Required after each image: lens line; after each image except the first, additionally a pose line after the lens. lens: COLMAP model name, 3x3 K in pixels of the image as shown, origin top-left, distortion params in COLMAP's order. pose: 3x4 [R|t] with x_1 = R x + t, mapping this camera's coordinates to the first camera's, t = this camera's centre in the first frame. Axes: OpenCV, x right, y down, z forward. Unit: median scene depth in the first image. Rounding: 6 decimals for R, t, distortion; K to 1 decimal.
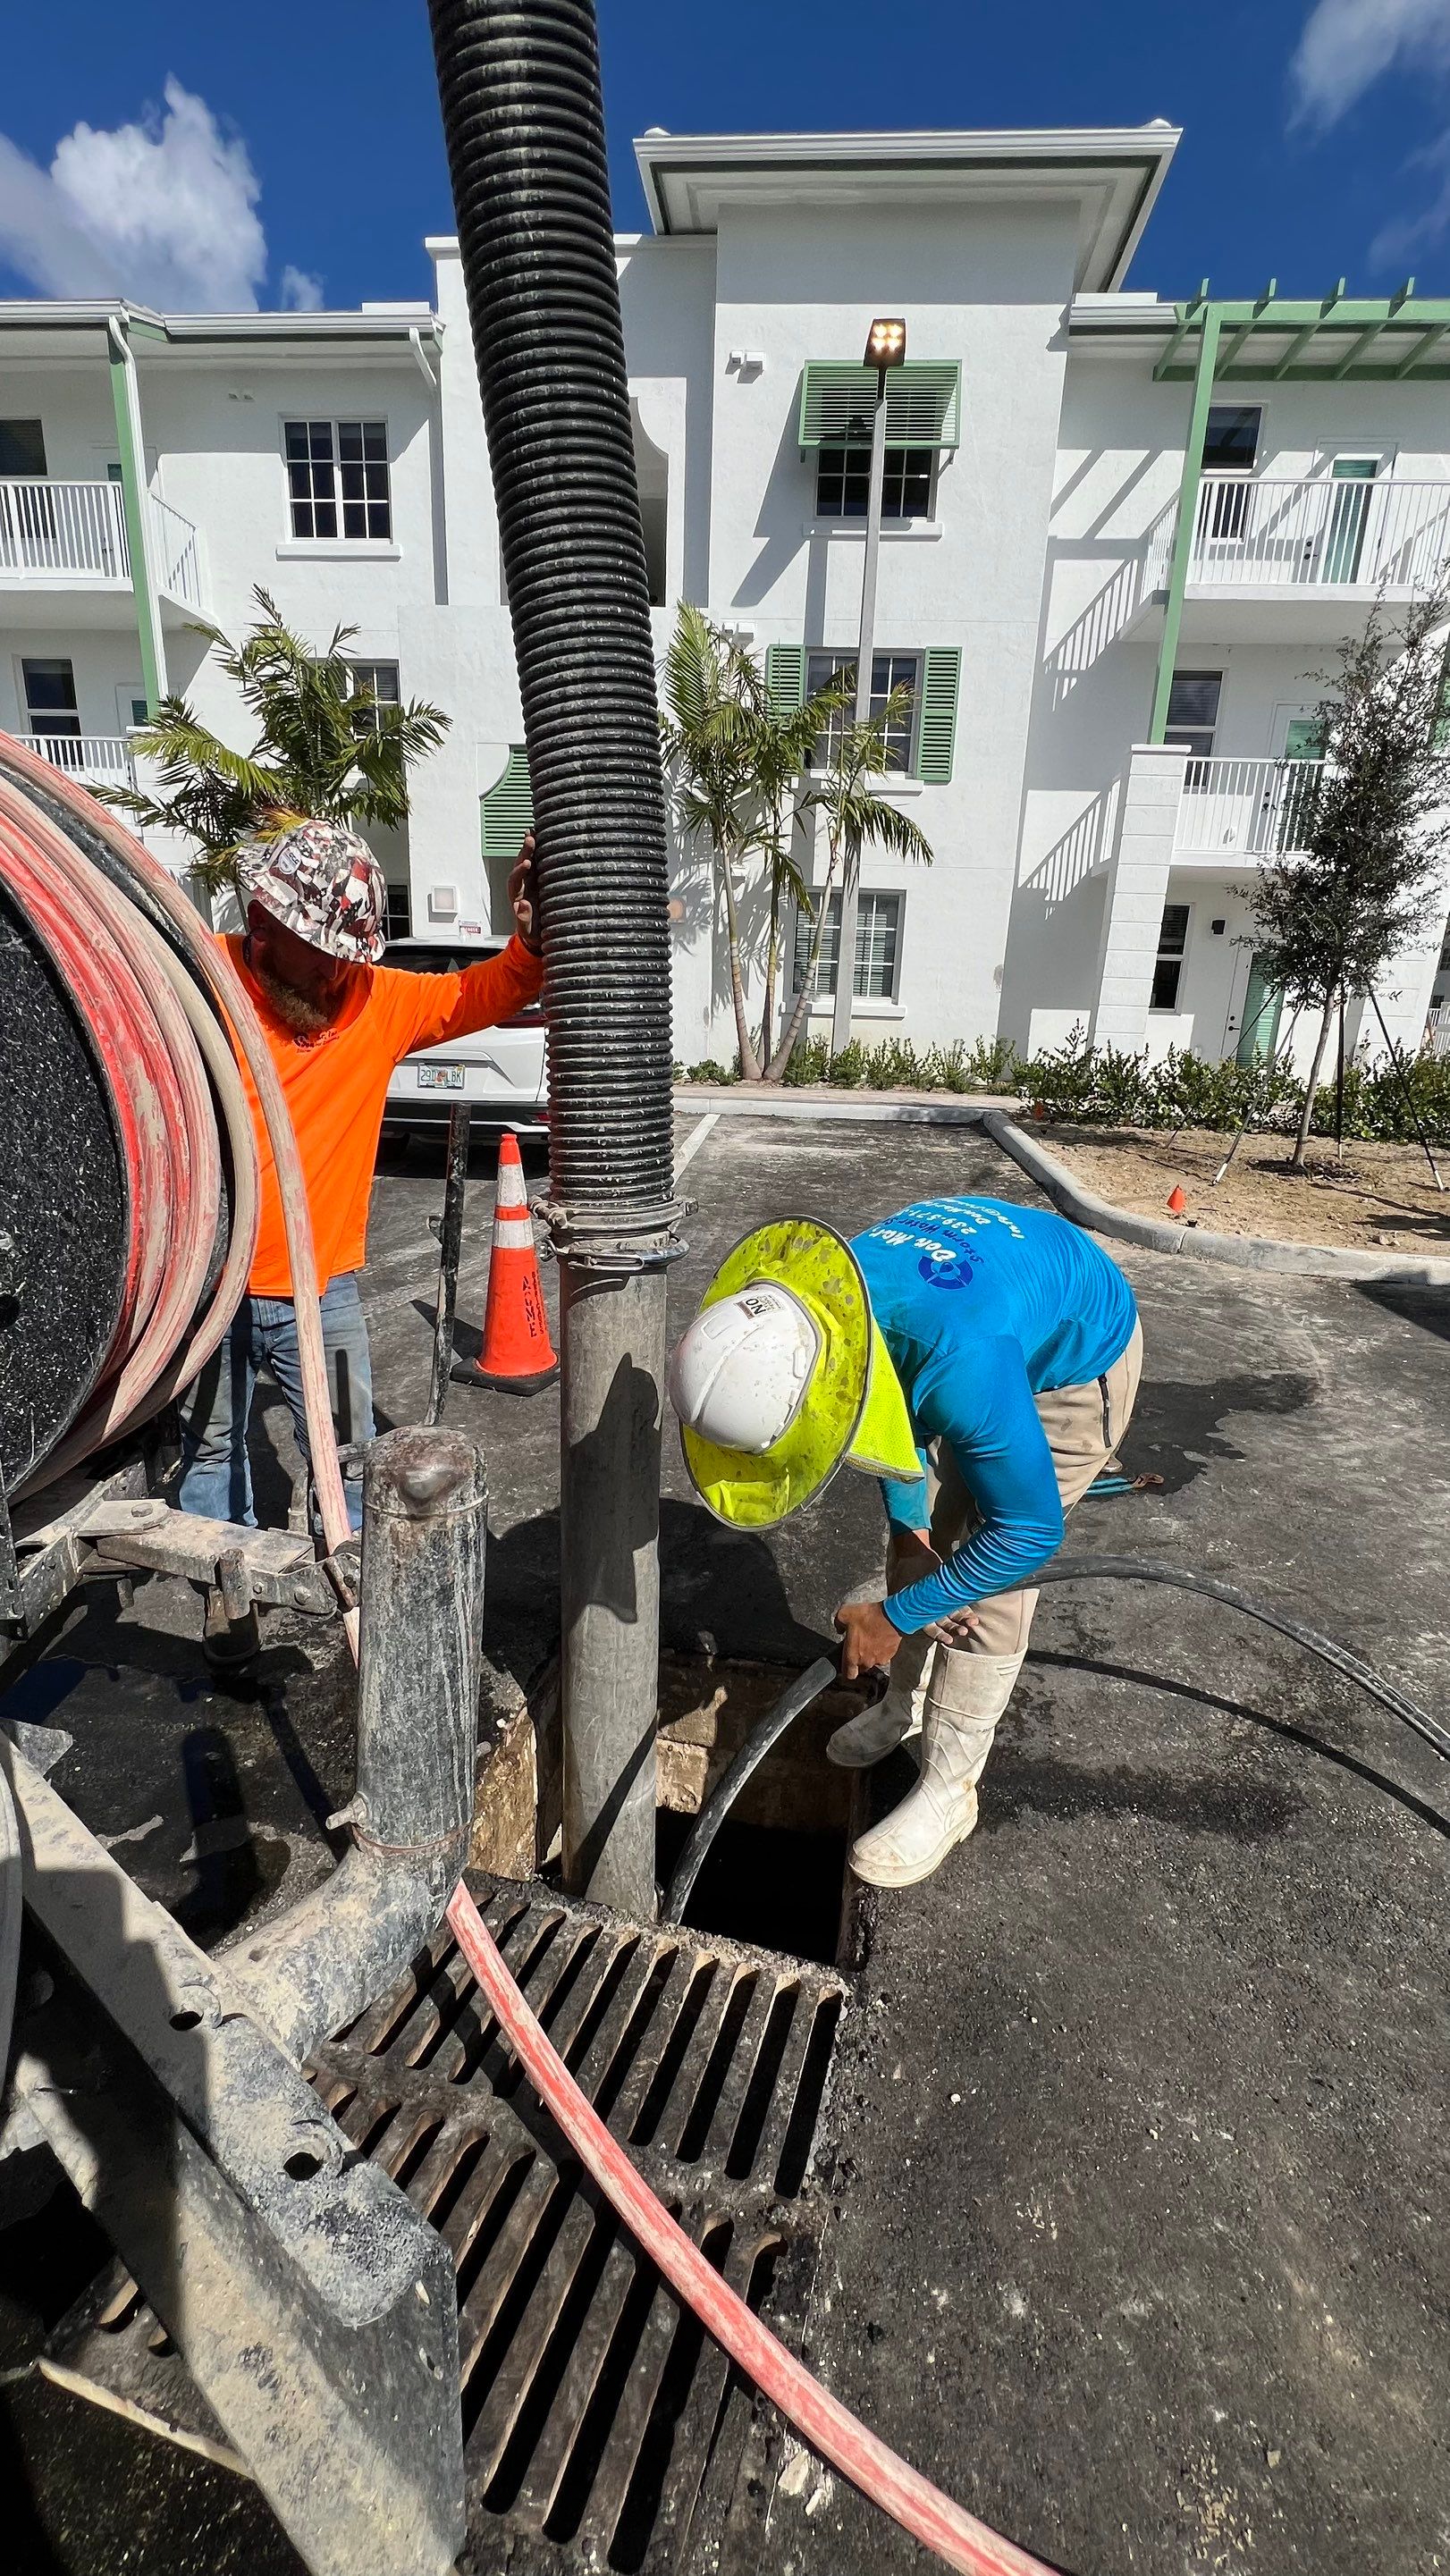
lens RADIAL K [[1030.4, 0, 730.3], [0, 1030.4, 1284.3], [0, 0, 1]] dist [-0.002538, 0.000589]
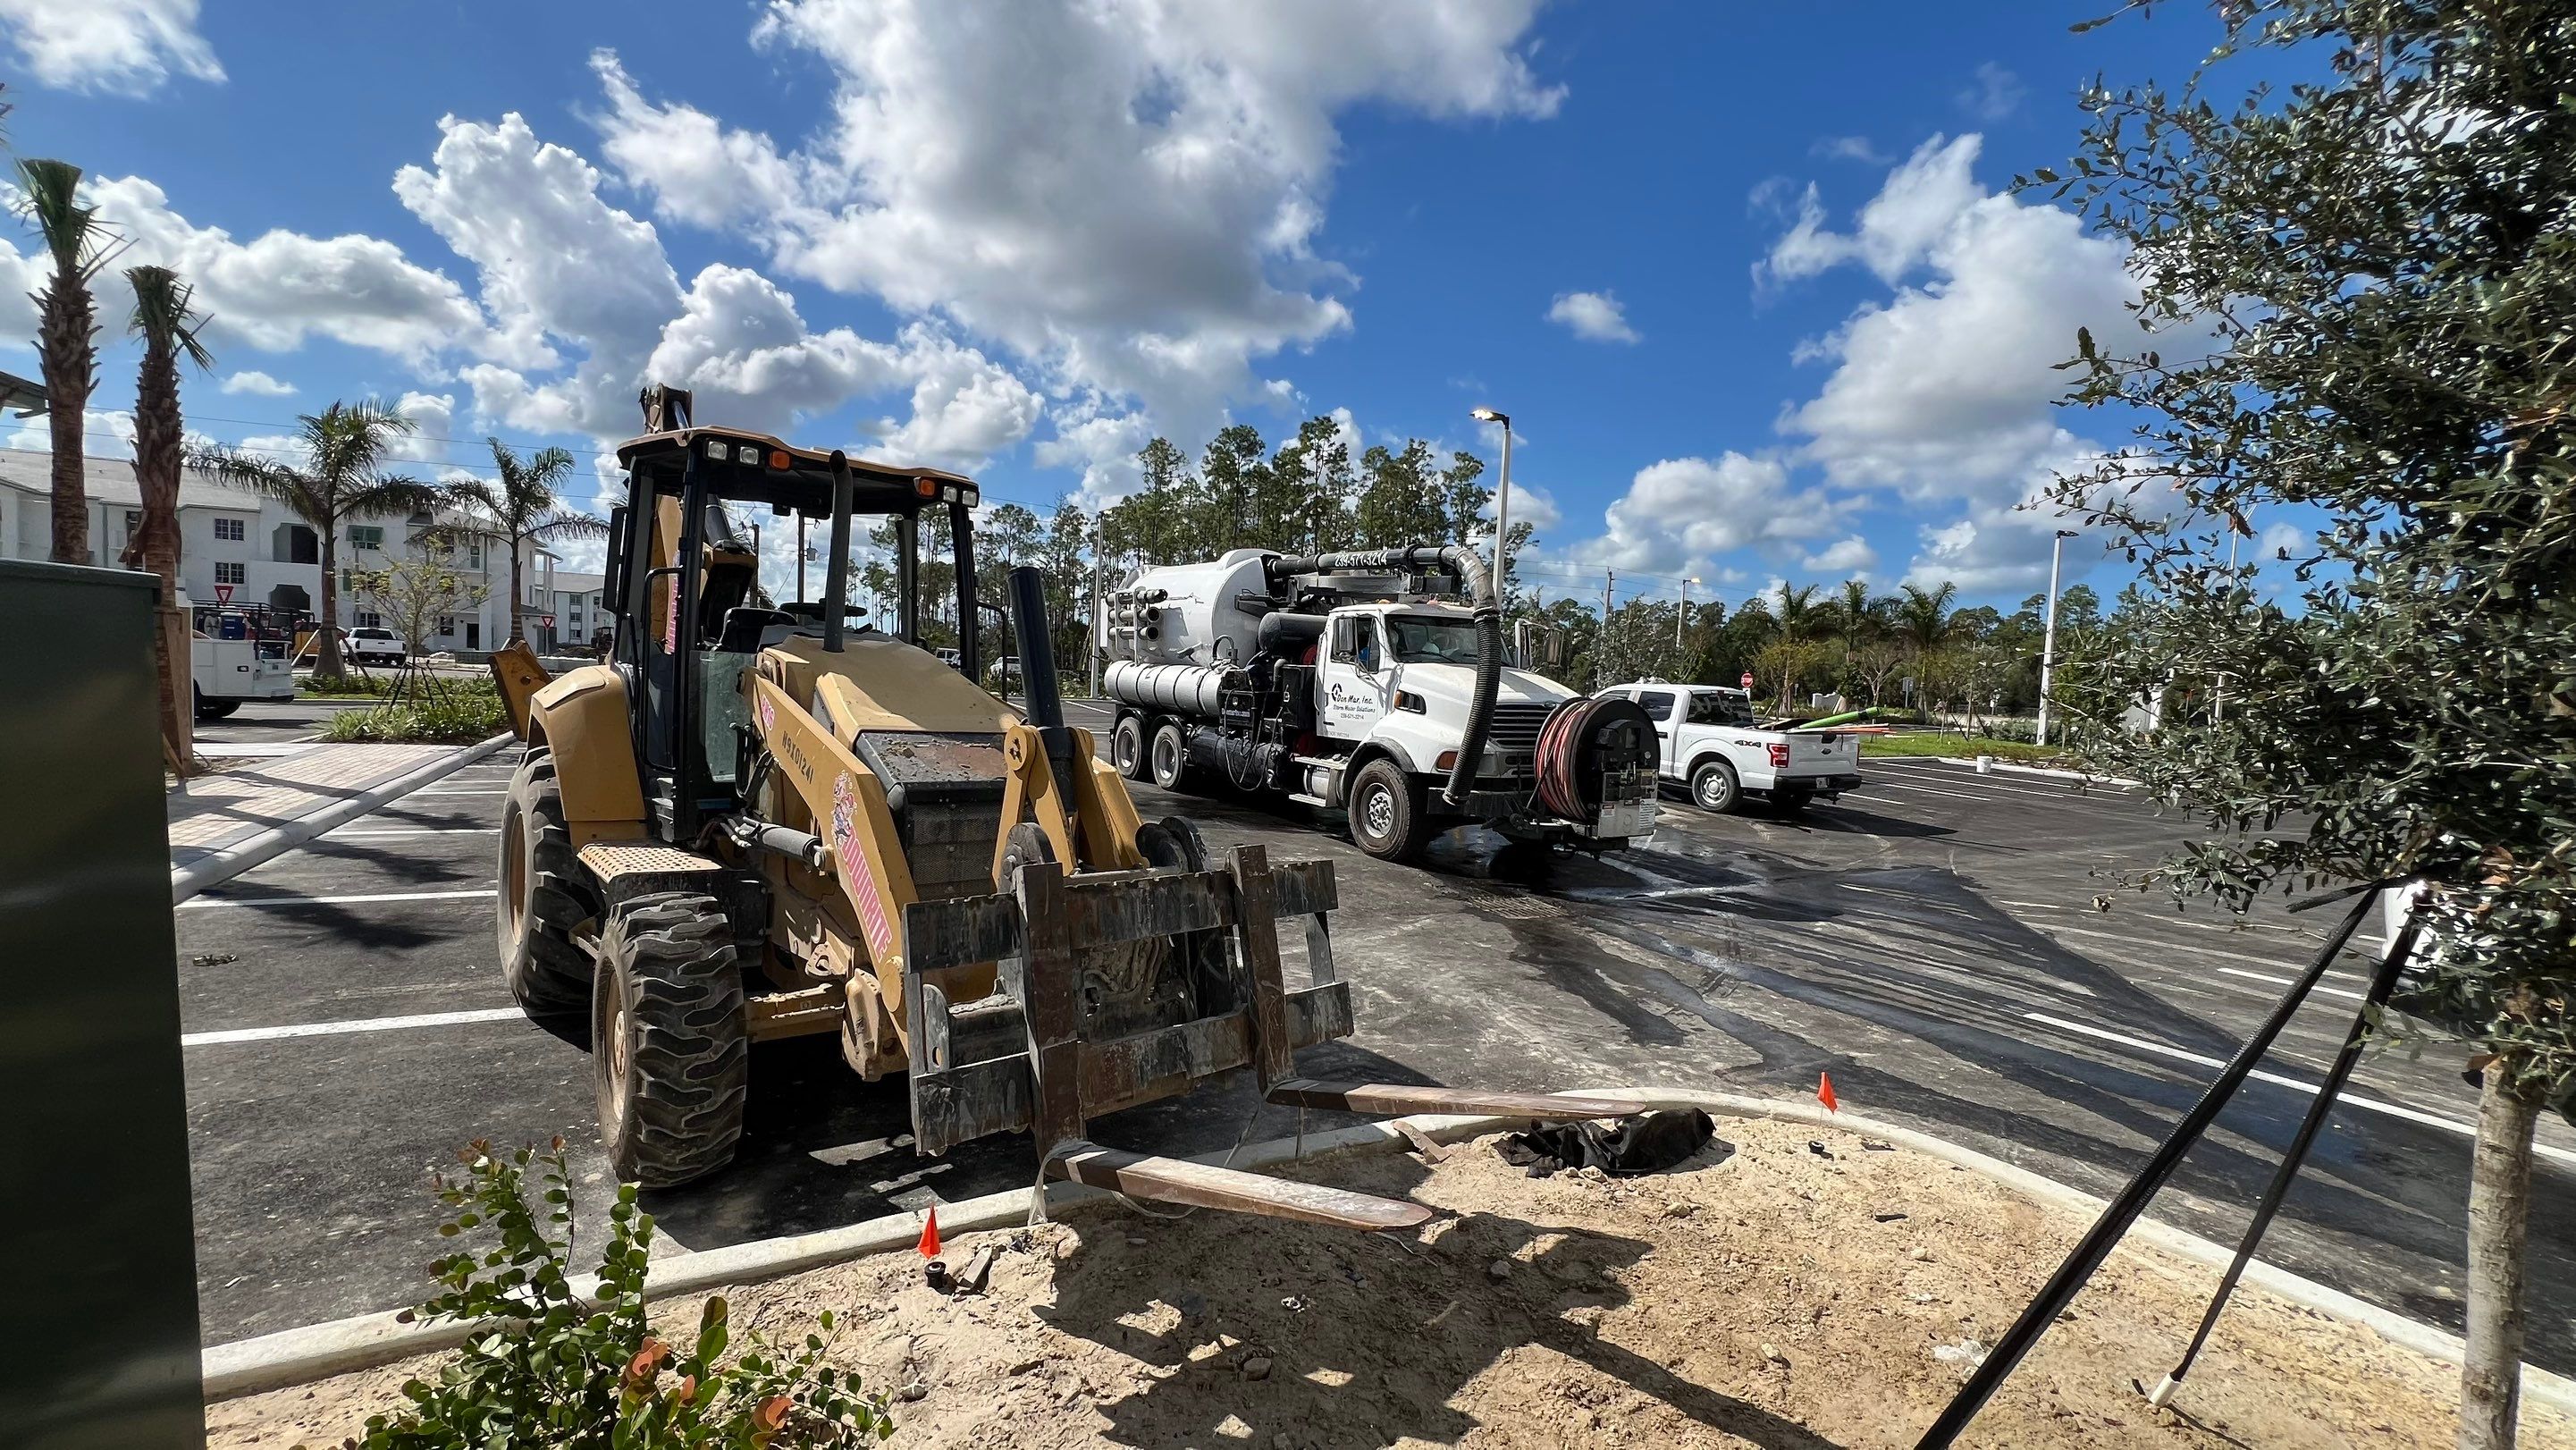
lens RADIAL K [[1030.4, 0, 1282.0], [0, 1030.4, 727.6], [0, 0, 1]] dist [-0.002538, 0.000589]
pose [[-0.833003, -0.043579, -0.551549, 0.536402], [-0.224946, 0.937455, 0.265665, -0.197702], [0.505475, 0.345369, -0.790706, 0.609333]]
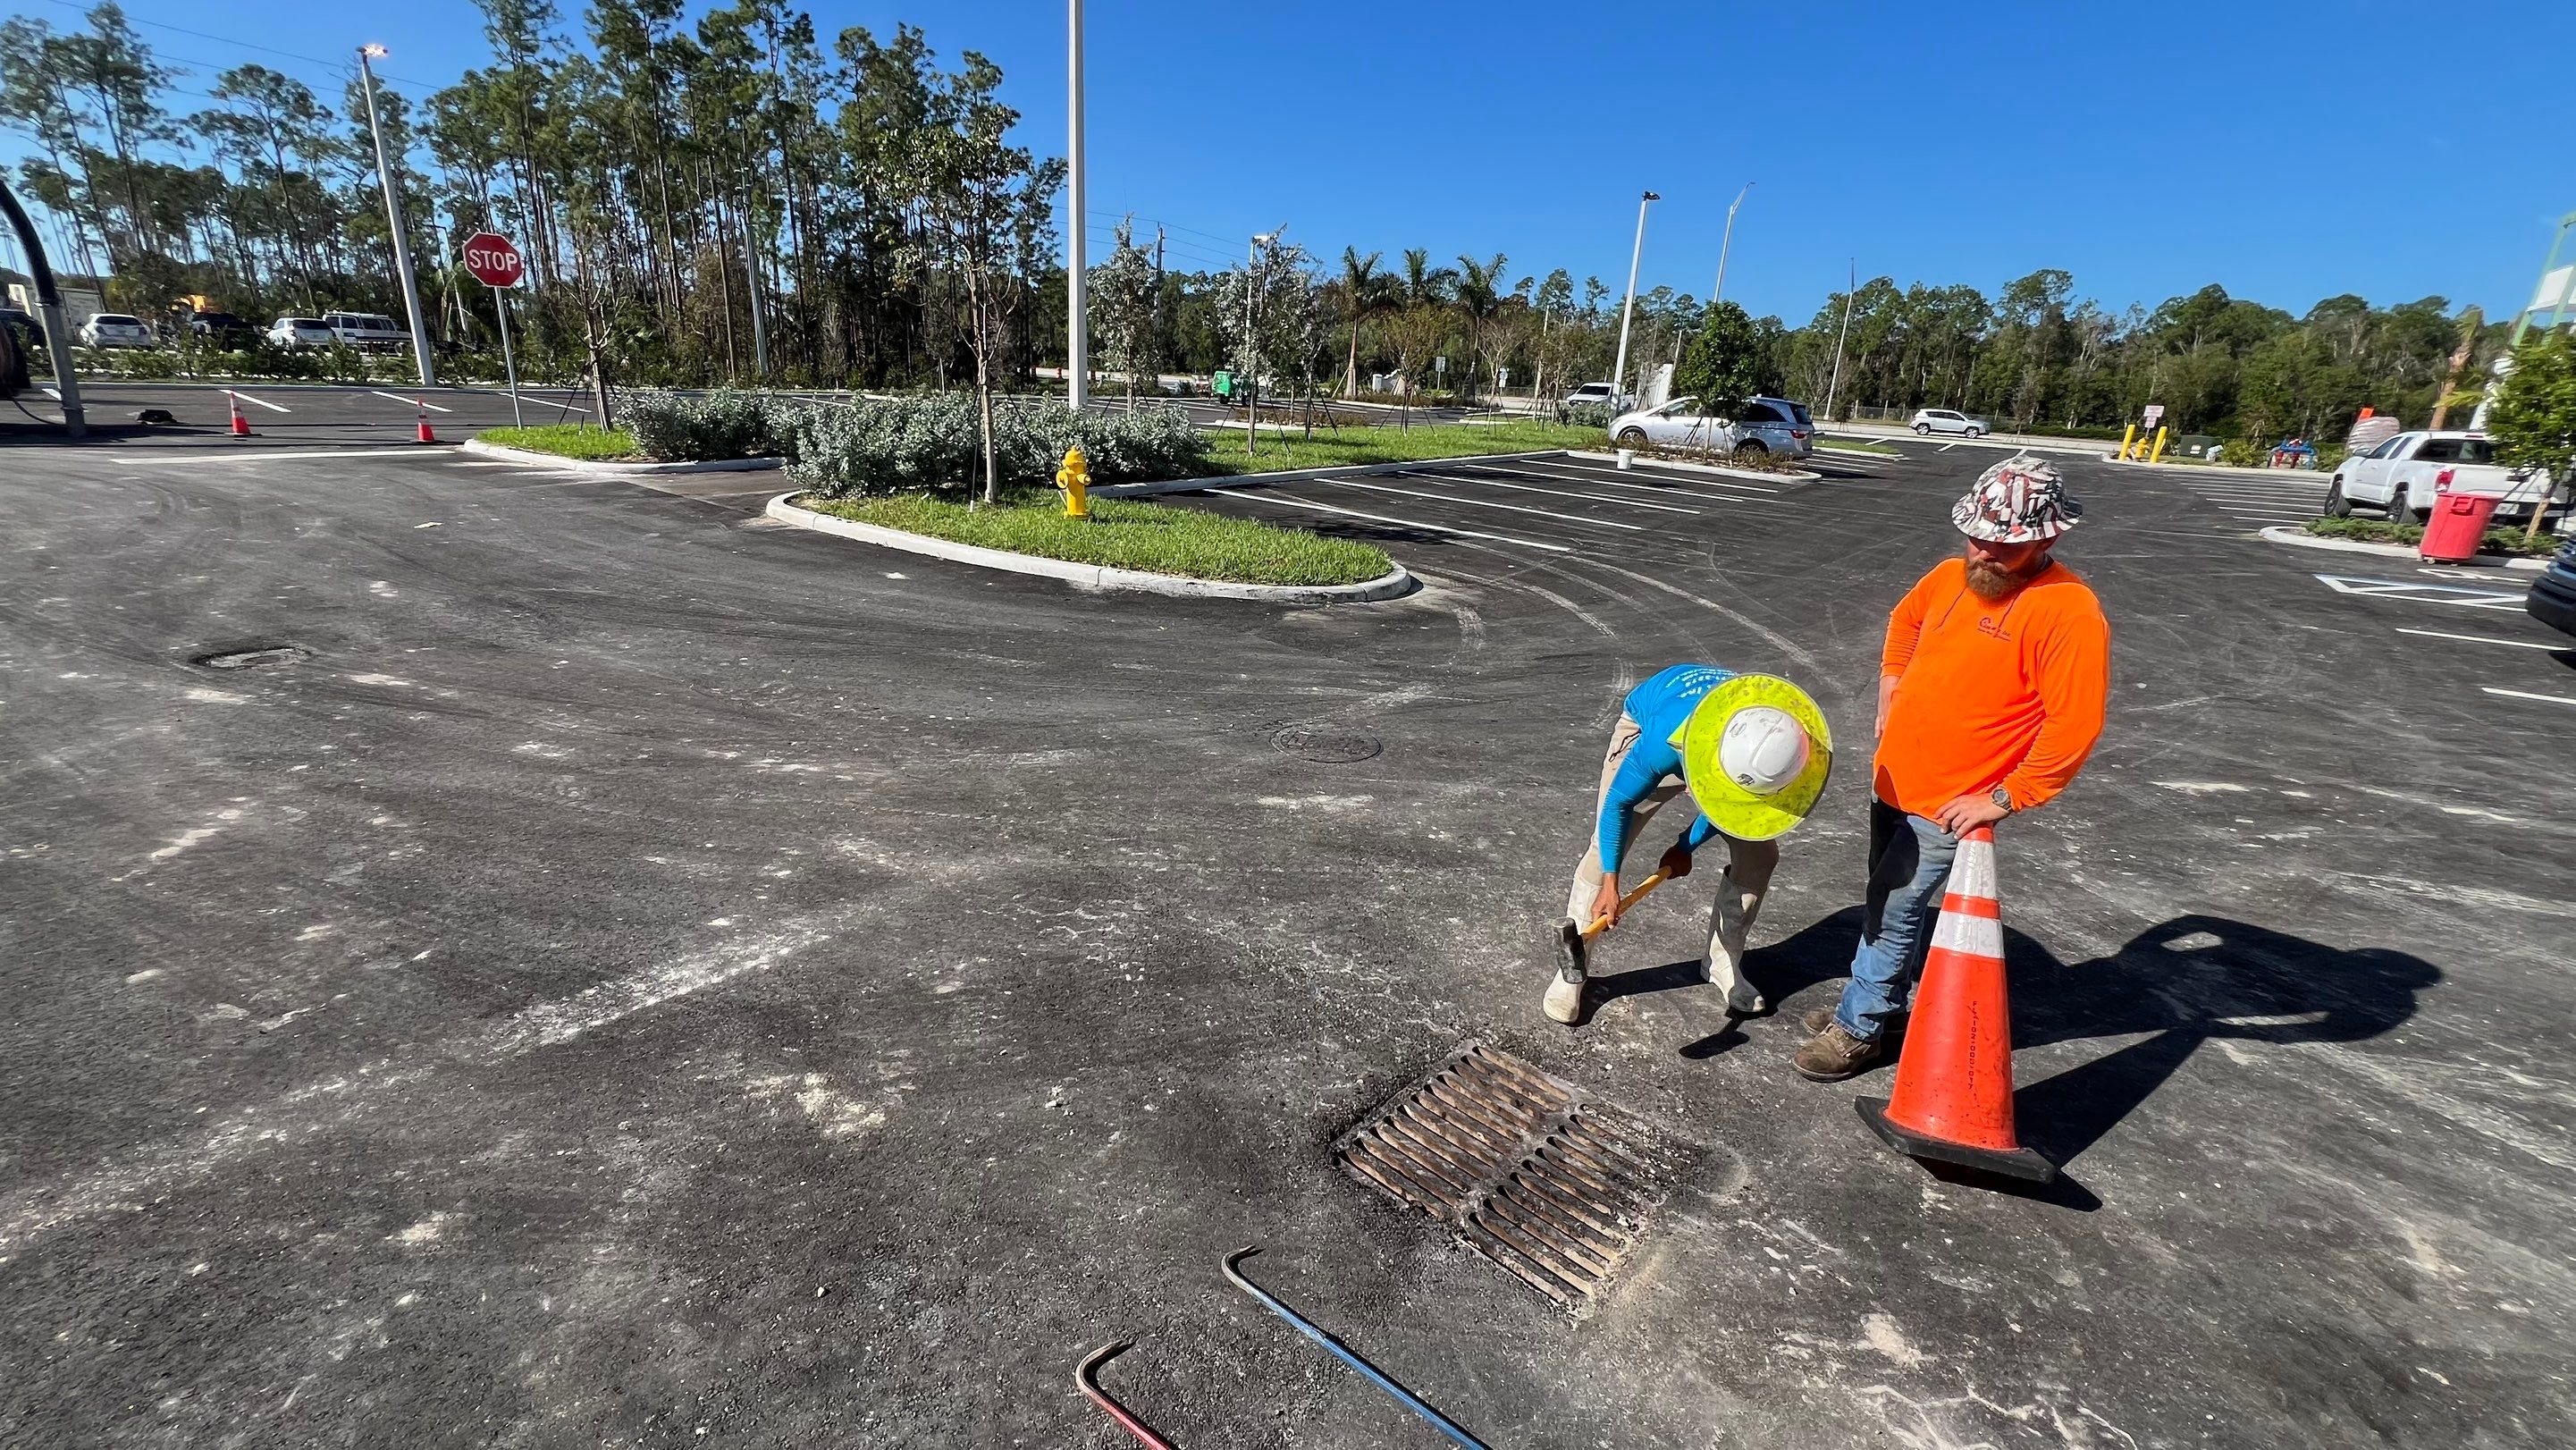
lens RADIAL K [[1030.4, 0, 1283.7], [0, 1030.4, 719.4], [0, 0, 1]] dist [-0.002538, 0.000589]
pose [[-0.523260, 0.213041, -0.825113, 0.176756], [-0.301664, 0.859243, 0.413159, -0.076983], [0.796993, 0.465096, -0.385341, 0.166218]]
